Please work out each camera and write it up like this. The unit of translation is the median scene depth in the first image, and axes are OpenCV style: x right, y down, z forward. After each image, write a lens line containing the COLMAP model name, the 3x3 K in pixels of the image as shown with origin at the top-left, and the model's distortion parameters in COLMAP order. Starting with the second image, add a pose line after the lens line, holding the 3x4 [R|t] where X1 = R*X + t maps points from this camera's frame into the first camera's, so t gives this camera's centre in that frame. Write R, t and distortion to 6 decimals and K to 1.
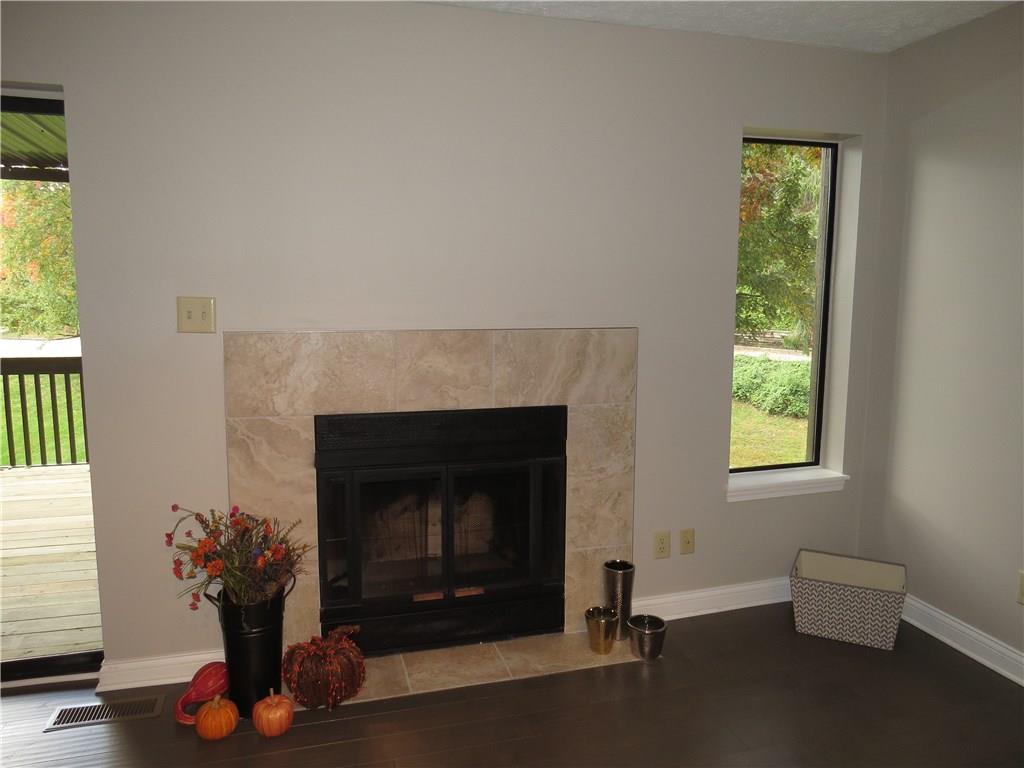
lens RADIAL K [[723.7, 0, 512.0], [0, 723.7, 384.0], [0, 0, 1]] dist [-0.007623, -0.005031]
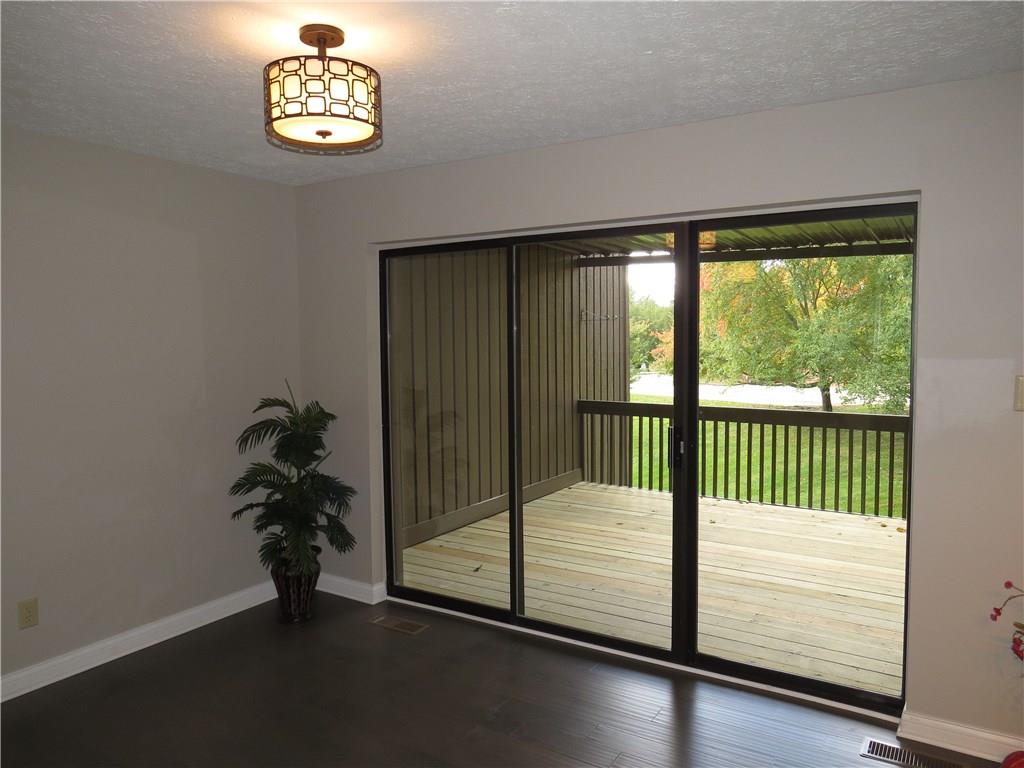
lens RADIAL K [[723.7, 0, 512.0], [0, 723.7, 384.0], [0, 0, 1]] dist [-0.007623, -0.005031]
pose [[0.660863, 0.038443, -0.749522, -0.162741], [-0.090455, 0.995487, -0.028696, -0.014587], [0.745036, 0.086762, 0.661357, -0.185112]]
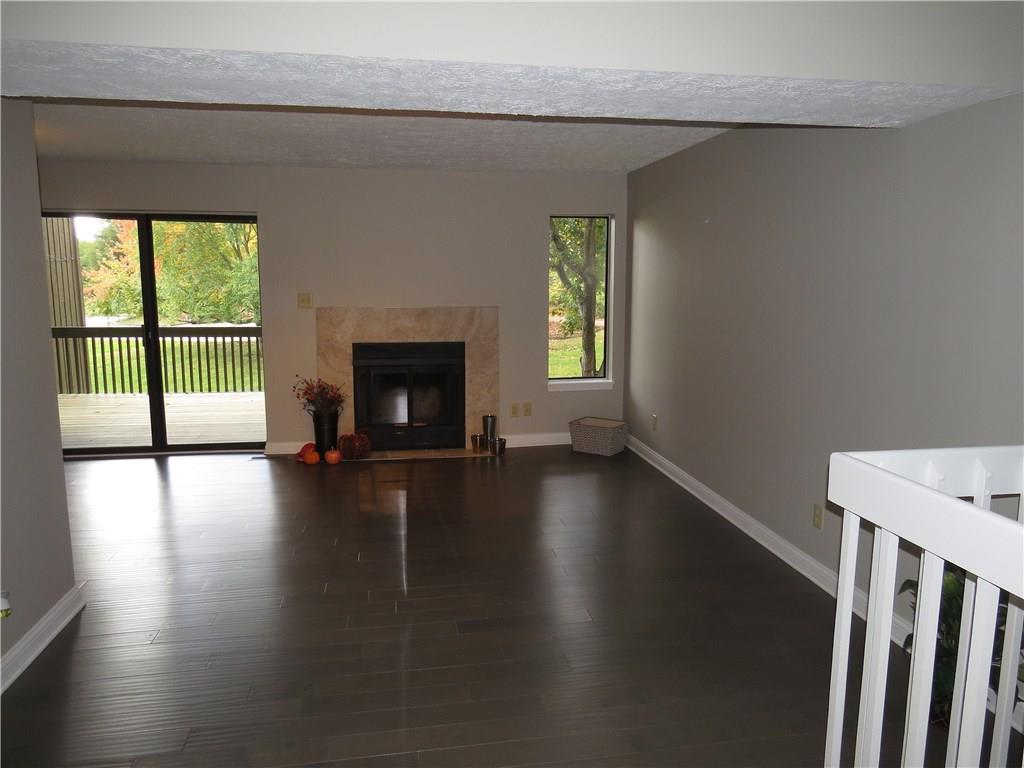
lens RADIAL K [[723.7, 0, 512.0], [0, 723.7, 384.0], [0, 0, 1]] dist [-0.007623, -0.005031]
pose [[0.993630, 0.015903, -0.111560, 0.514255], [-0.014547, 0.999810, 0.012952, 0.139480], [0.111745, -0.011247, 0.993673, -1.303001]]
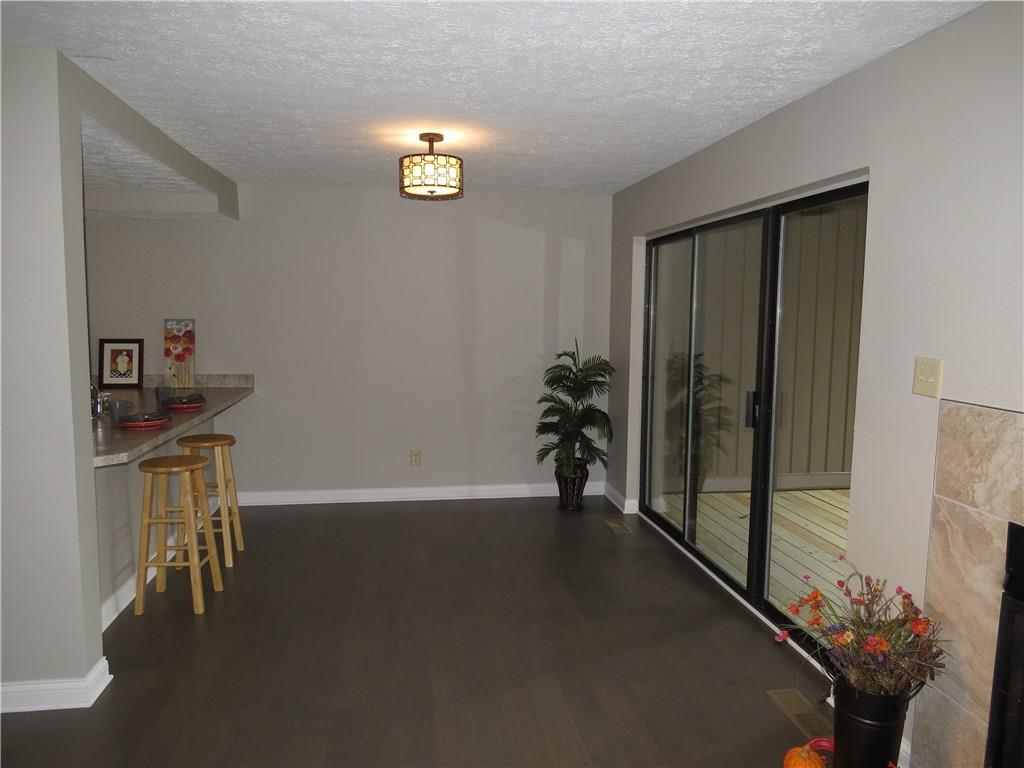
lens RADIAL K [[723.7, 0, 512.0], [0, 723.7, 384.0], [0, 0, 1]] dist [-0.007623, -0.005031]
pose [[-0.131129, 0.095662, -0.986739, 0.528147], [-0.146153, 0.982592, 0.114682, -0.109449], [0.980533, 0.159253, -0.114865, 0.552474]]
